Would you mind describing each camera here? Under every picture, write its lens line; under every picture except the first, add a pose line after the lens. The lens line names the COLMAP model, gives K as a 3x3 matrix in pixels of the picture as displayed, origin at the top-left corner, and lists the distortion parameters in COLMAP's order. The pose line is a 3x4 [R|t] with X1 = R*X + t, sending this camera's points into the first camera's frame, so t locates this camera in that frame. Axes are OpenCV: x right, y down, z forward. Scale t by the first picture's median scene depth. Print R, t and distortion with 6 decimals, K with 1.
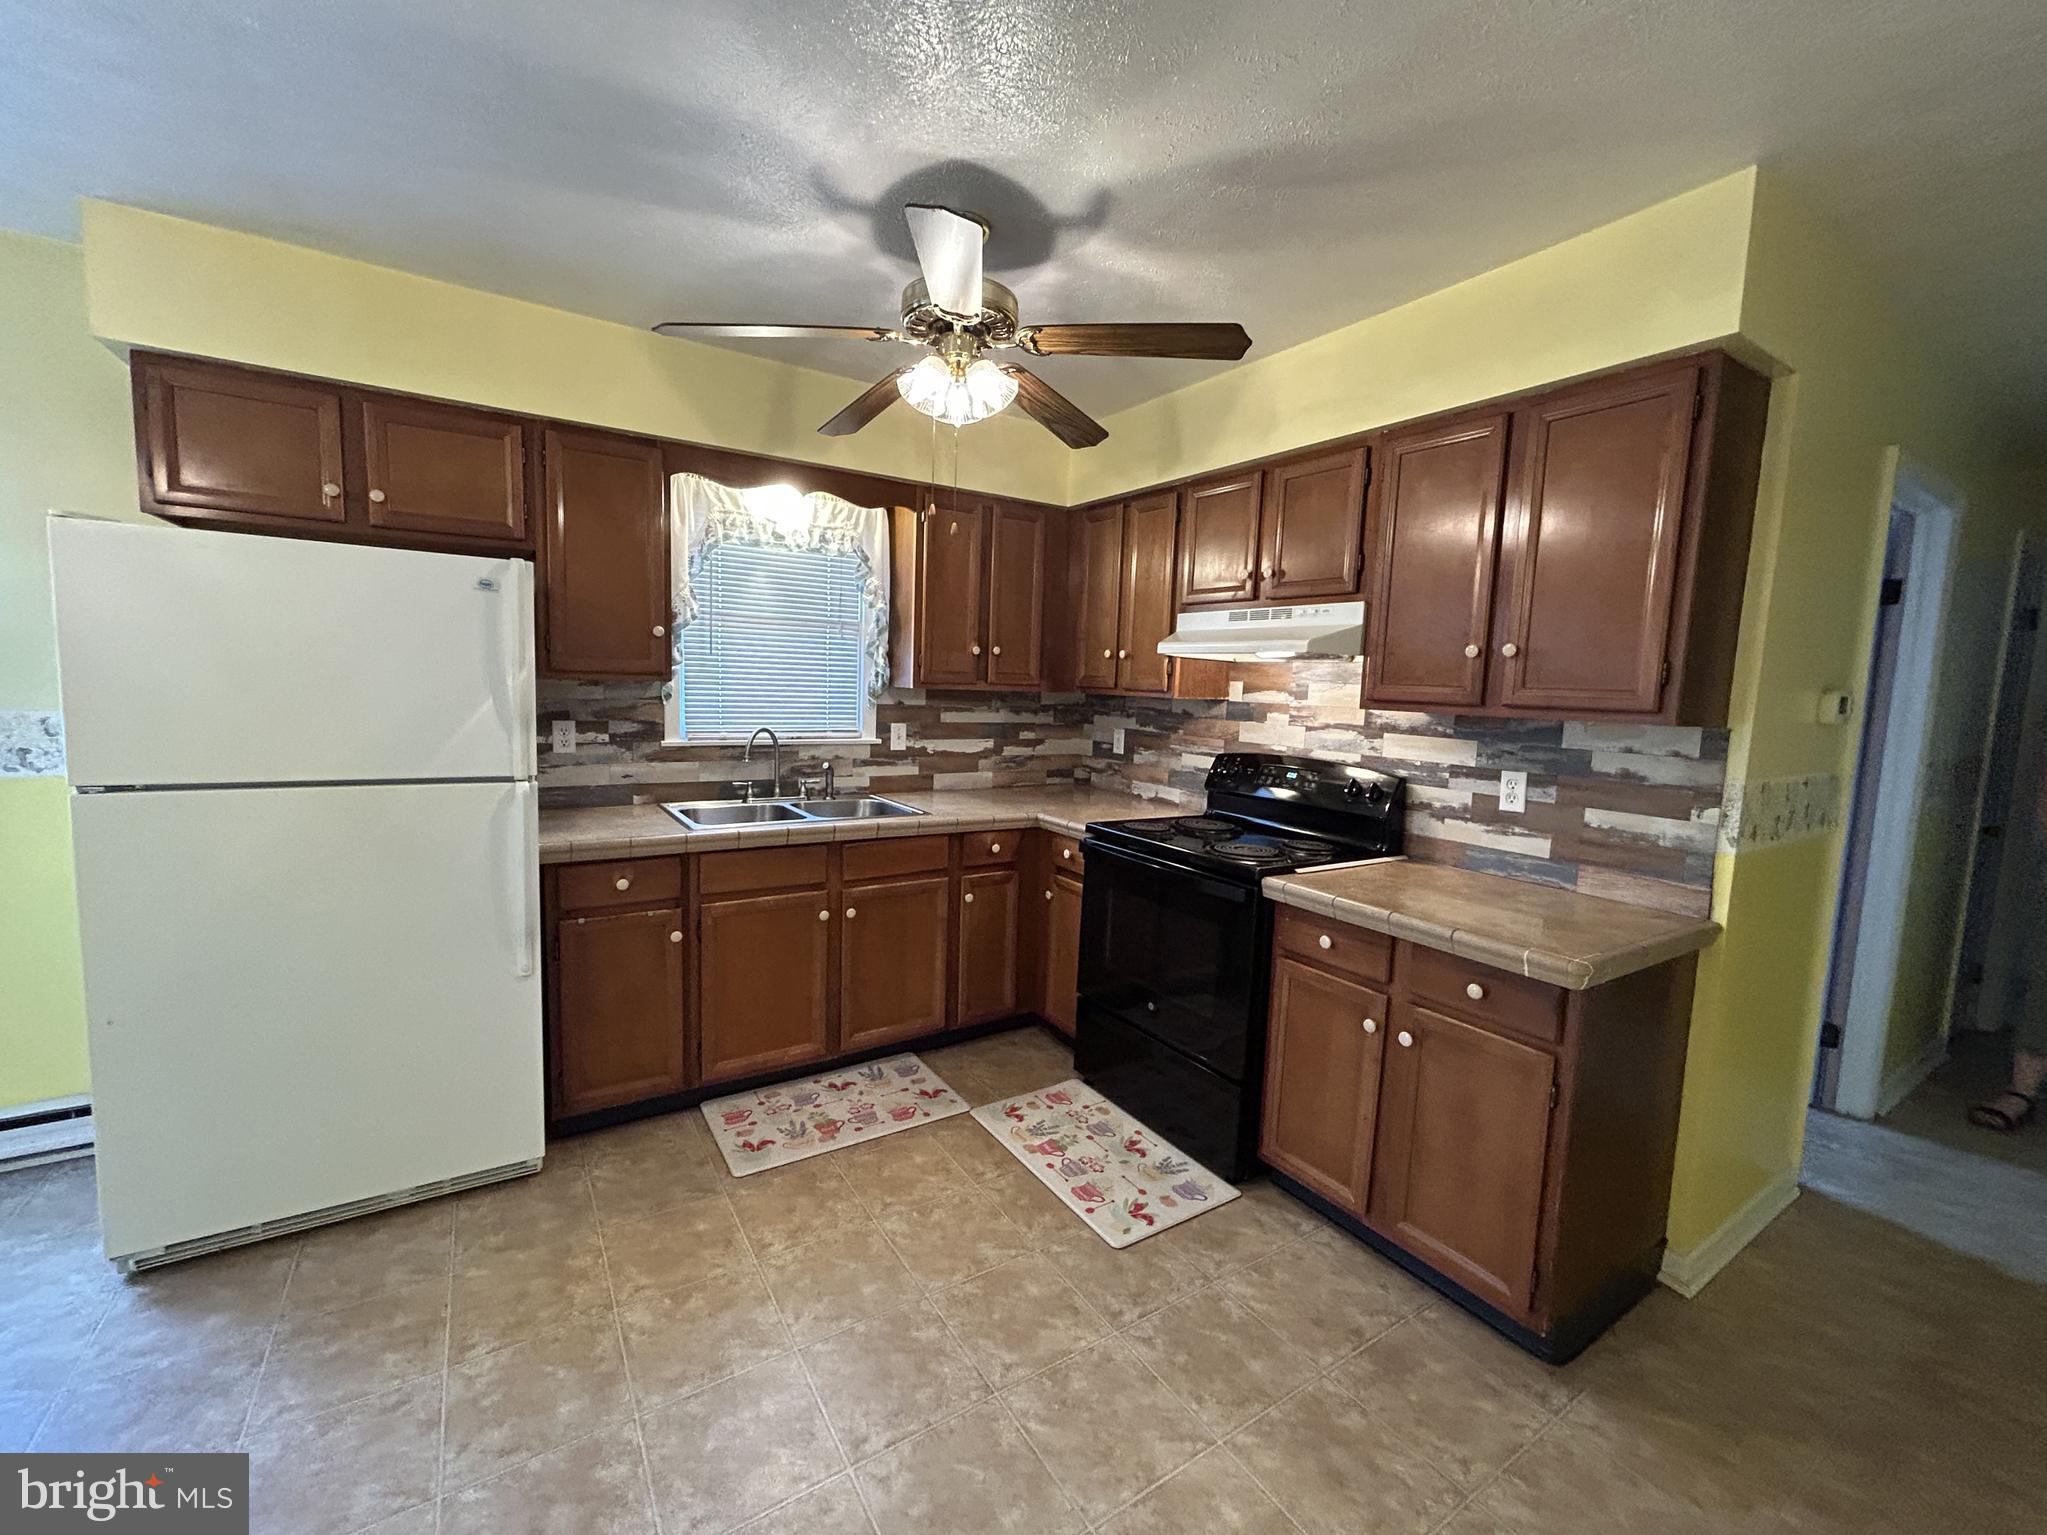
lens RADIAL K [[829.7, 0, 1021.4], [0, 829.7, 768.7], [0, 0, 1]] dist [-0.005259, 0.001255]
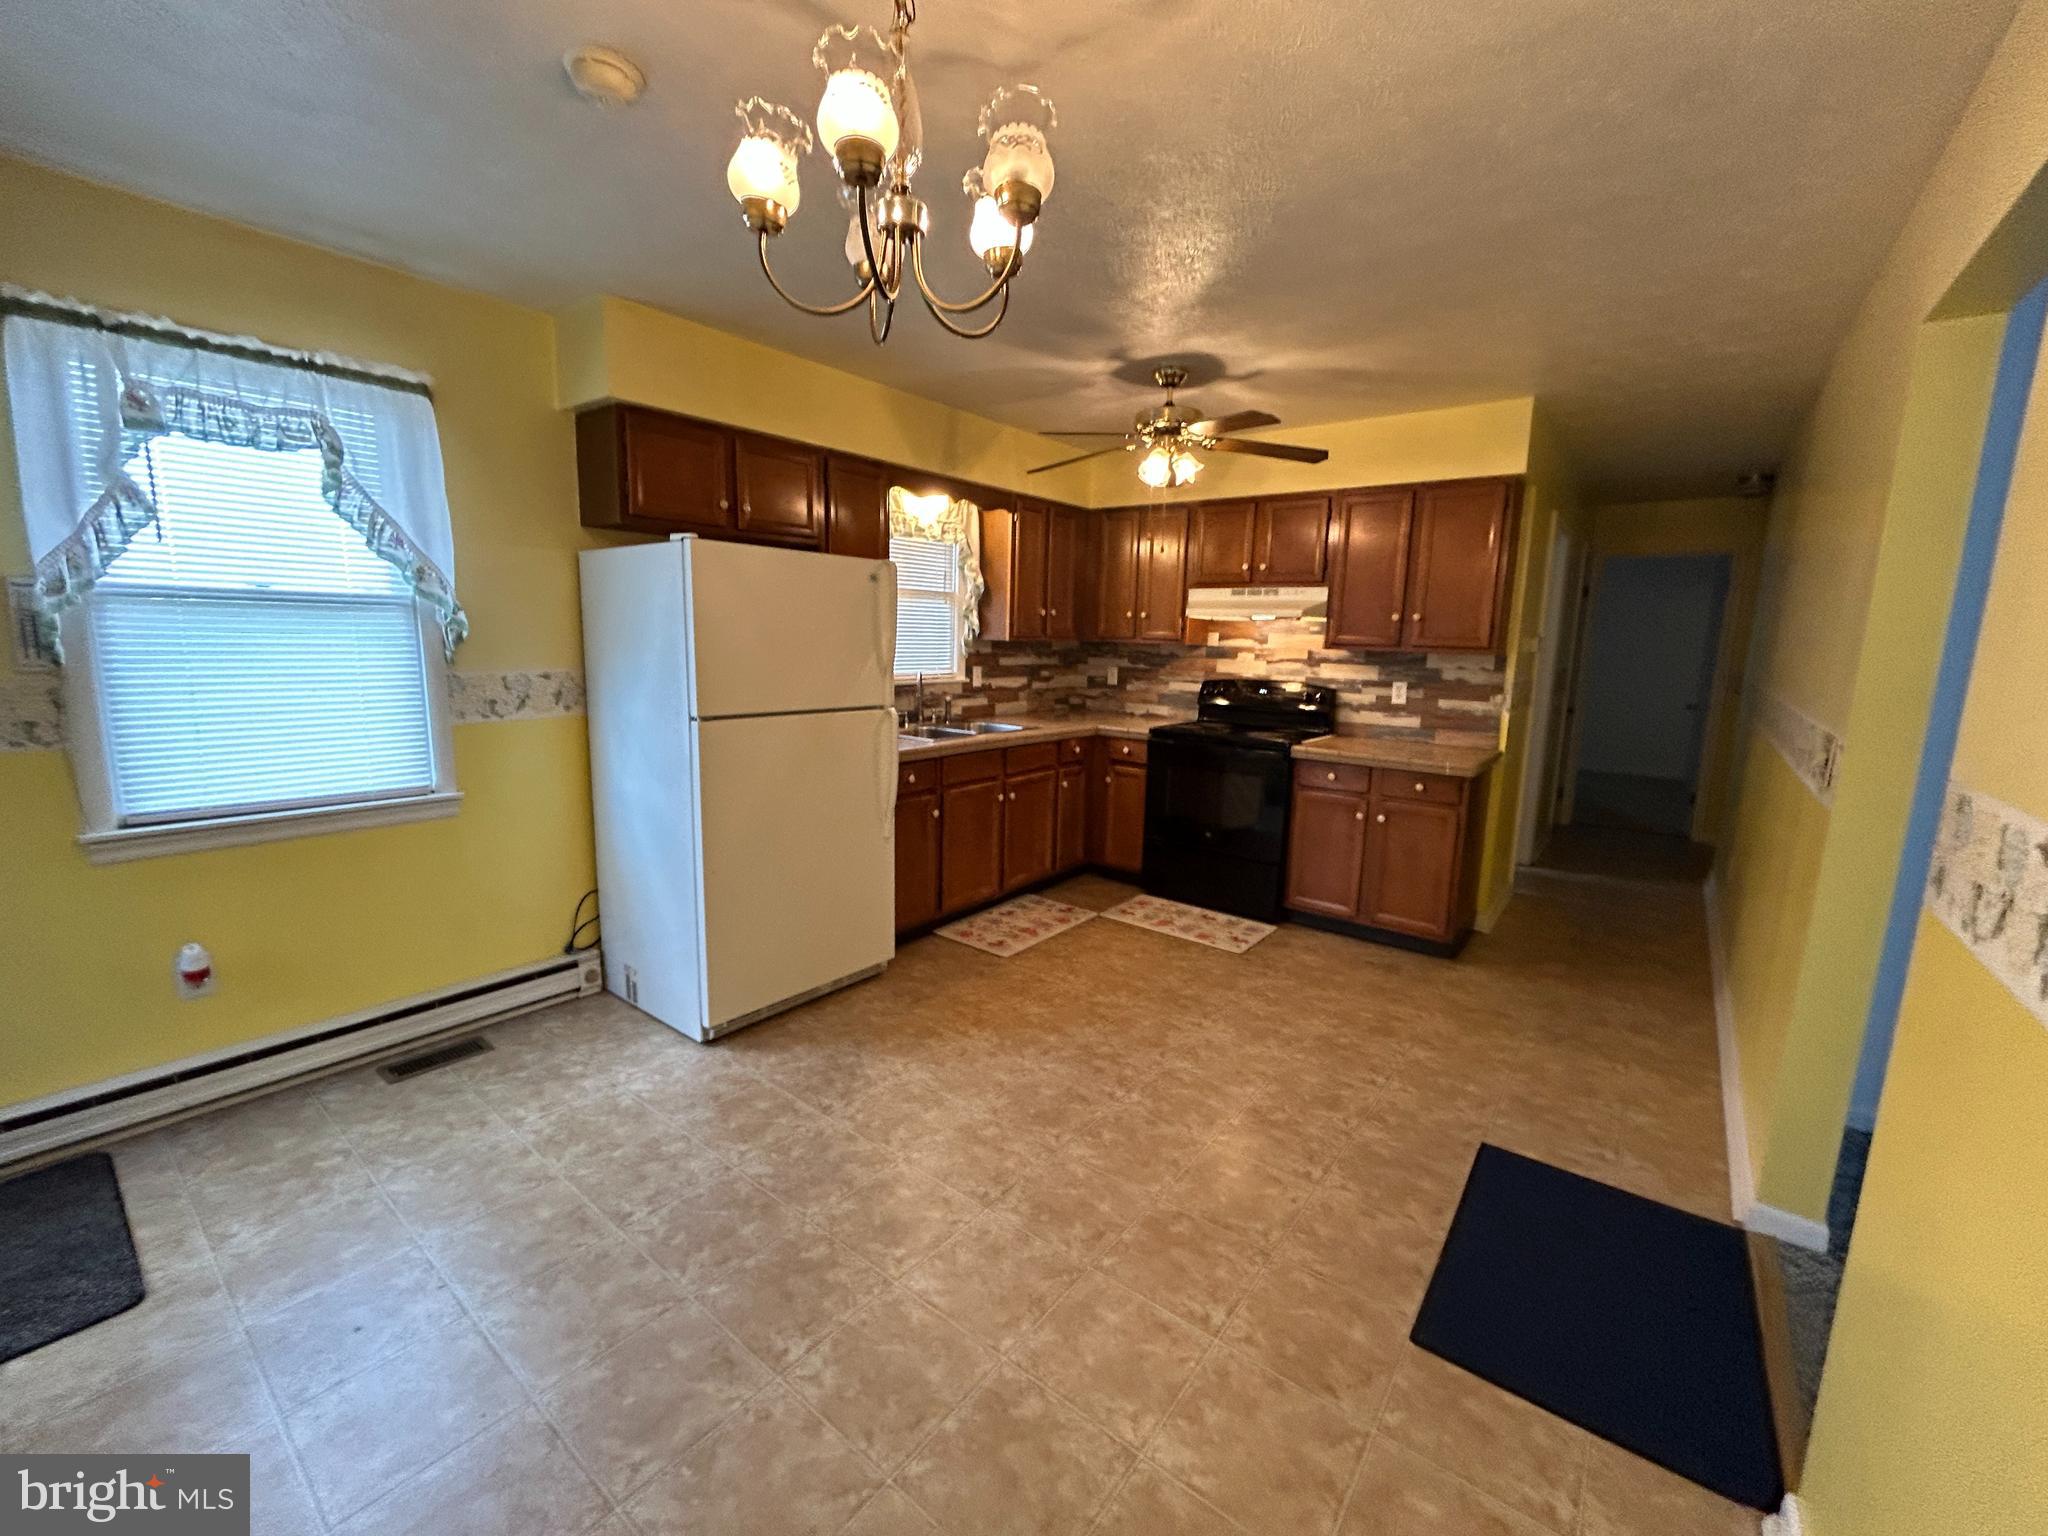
lens RADIAL K [[830.1, 0, 1019.1], [0, 830.1, 773.0], [0, 0, 1]] dist [-0.005259, 0.001255]
pose [[0.945698, -0.067034, 0.318058, -0.697375], [0.044140, 0.995924, 0.078658, 0.019448], [-0.322034, -0.060348, 0.944803, -0.414482]]
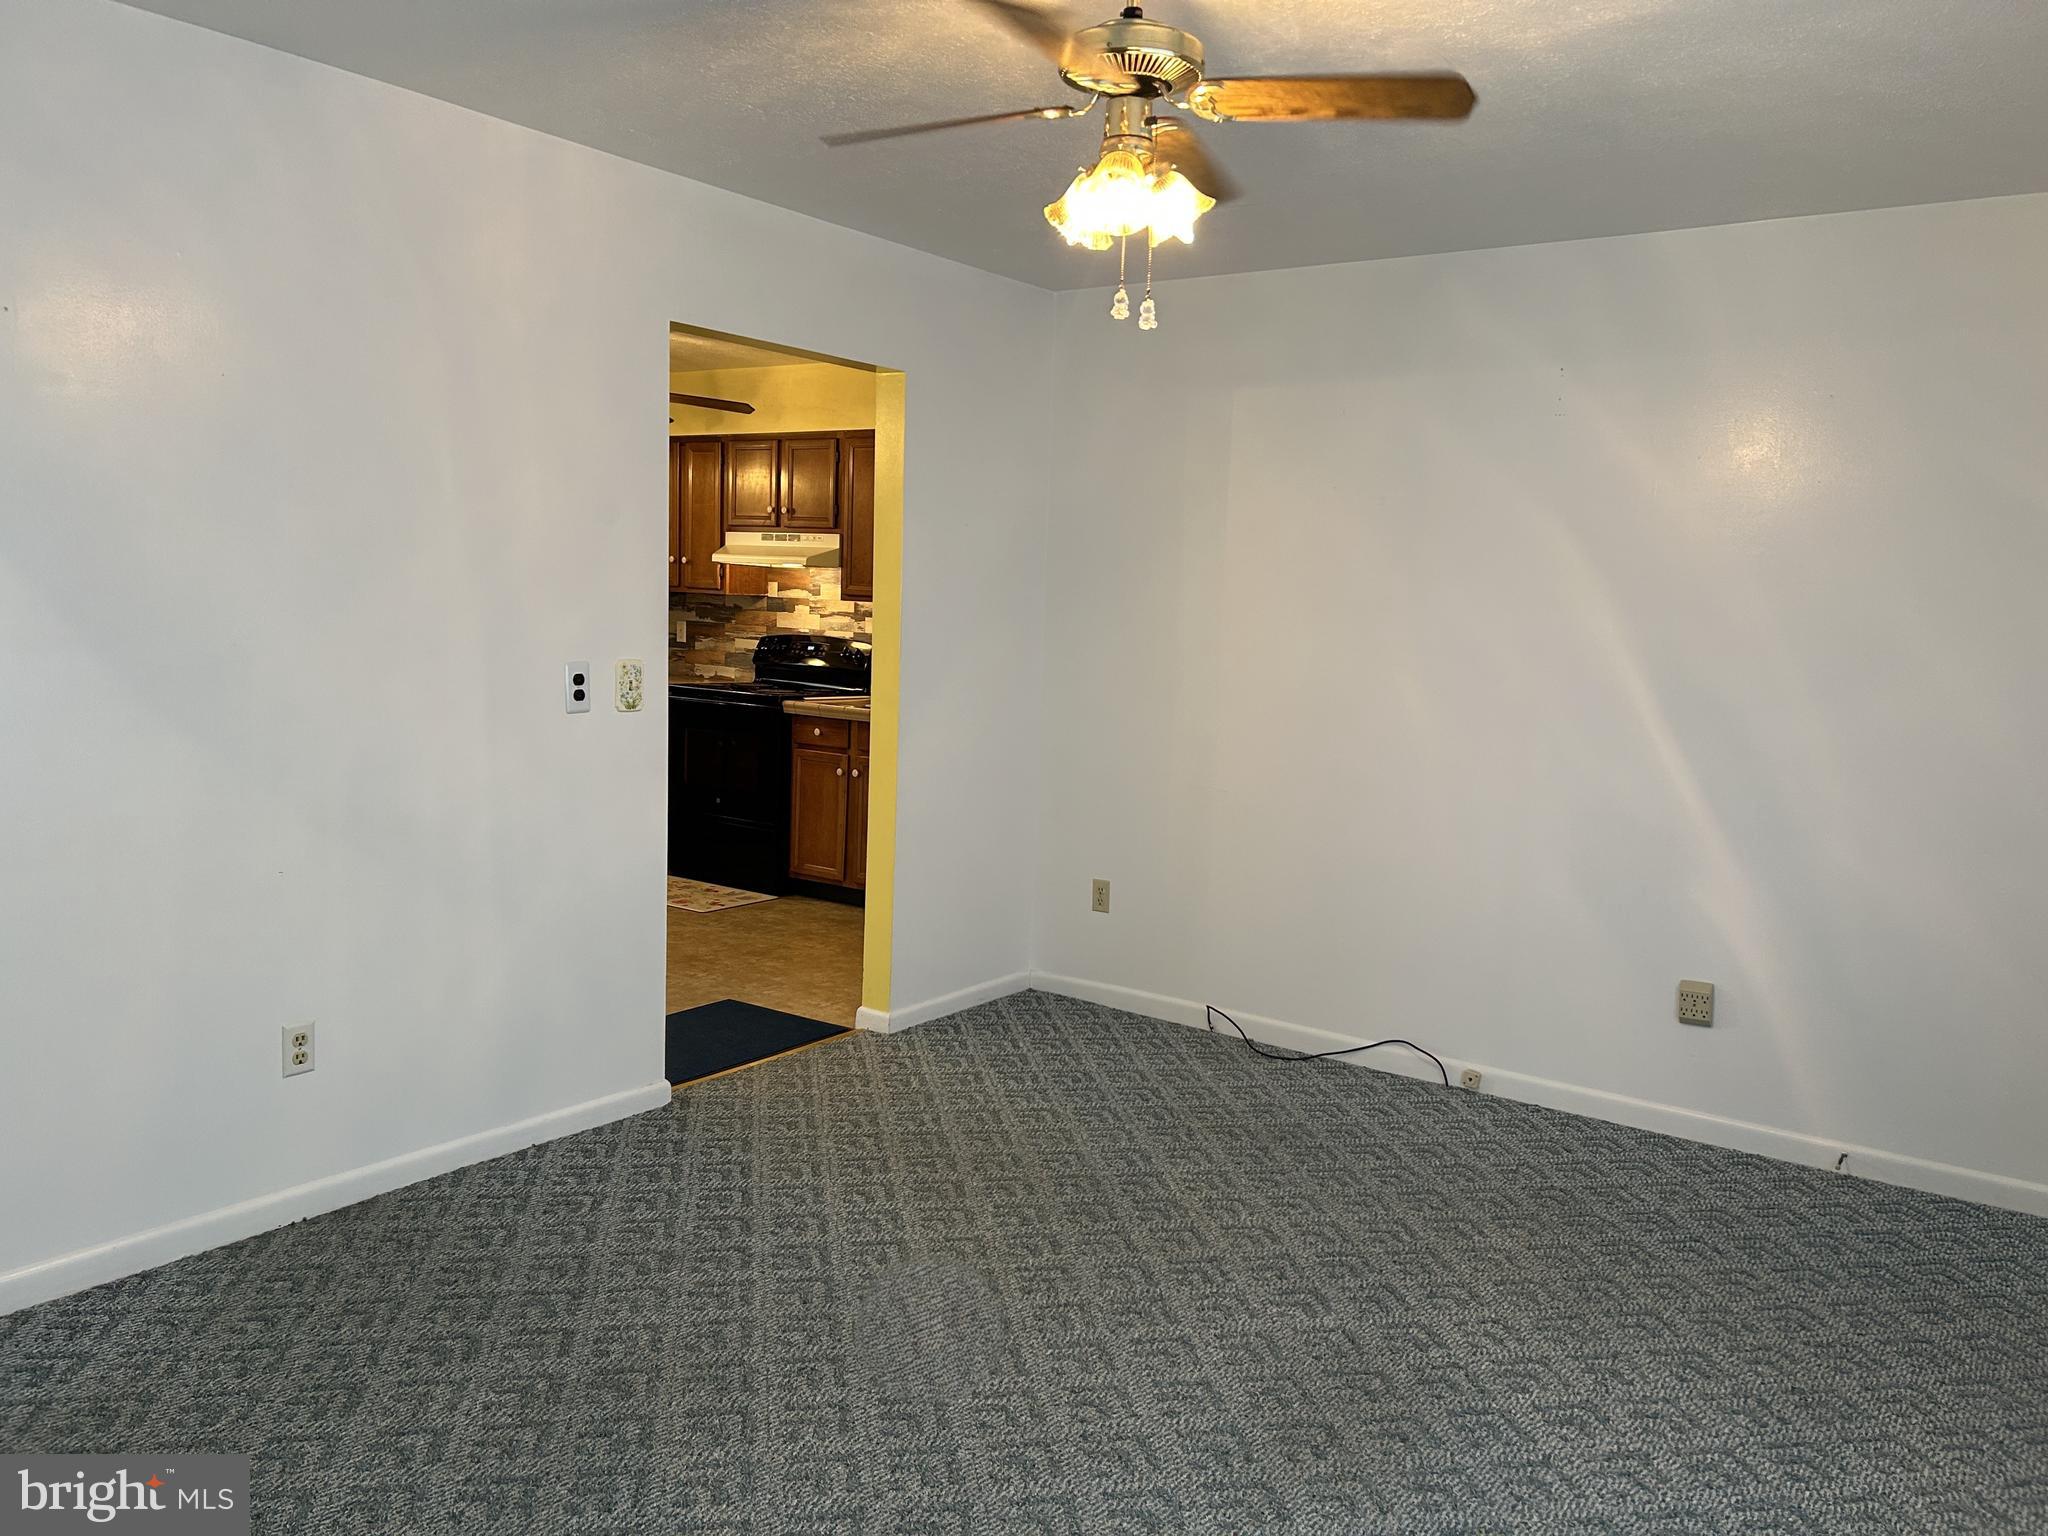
lens RADIAL K [[1549.0, 0, 1038.3], [0, 1549.0, 778.7], [0, 0, 1]] dist [0.103255, 0.000780]
pose [[0.931959, -0.043643, 0.359926, -0.308303], [0.034347, 0.998892, 0.032184, 0.173235], [-0.360932, -0.017632, 0.932425, -1.787470]]
